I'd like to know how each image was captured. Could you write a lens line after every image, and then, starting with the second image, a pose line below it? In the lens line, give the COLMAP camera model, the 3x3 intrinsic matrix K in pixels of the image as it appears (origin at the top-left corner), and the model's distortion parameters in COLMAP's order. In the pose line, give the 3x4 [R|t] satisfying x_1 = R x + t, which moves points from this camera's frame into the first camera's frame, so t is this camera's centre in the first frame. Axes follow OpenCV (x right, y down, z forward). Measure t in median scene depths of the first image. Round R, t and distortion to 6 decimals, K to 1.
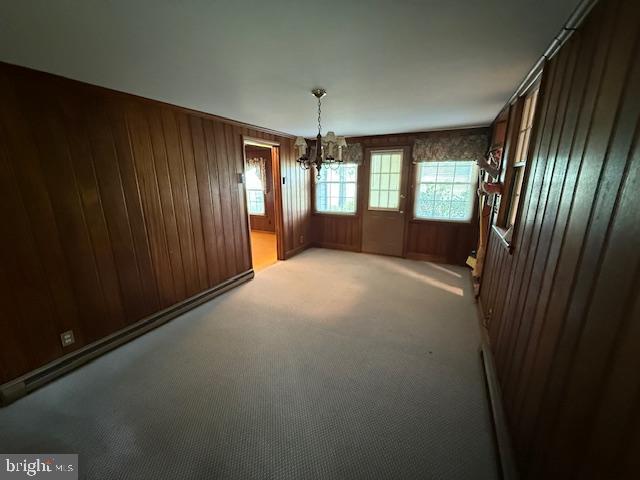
lens RADIAL K [[256.9, 0, 317.3], [0, 256.9, 236.8], [0, 0, 1]] dist [0.001101, 0.000243]
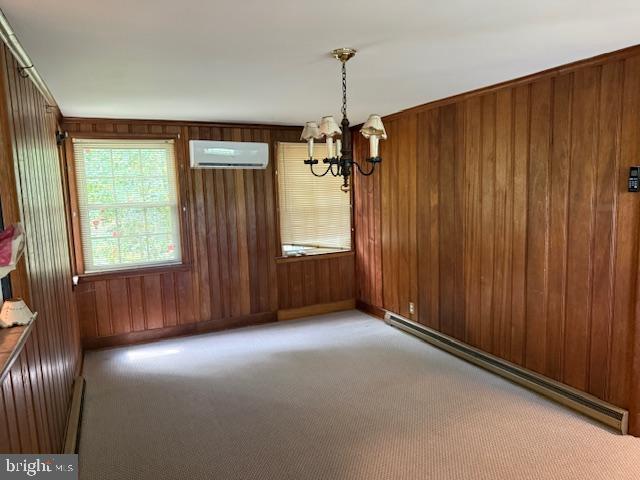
lens RADIAL K [[448.3, 0, 320.0], [0, 448.3, 240.0], [0, 0, 1]] dist [0.063716, -0.074099]
pose [[-0.611003, 0.117062, -0.782925, 0.719744], [-0.146303, 0.955271, 0.257007, -0.308262], [0.777992, 0.271576, -0.566547, 1.291947]]
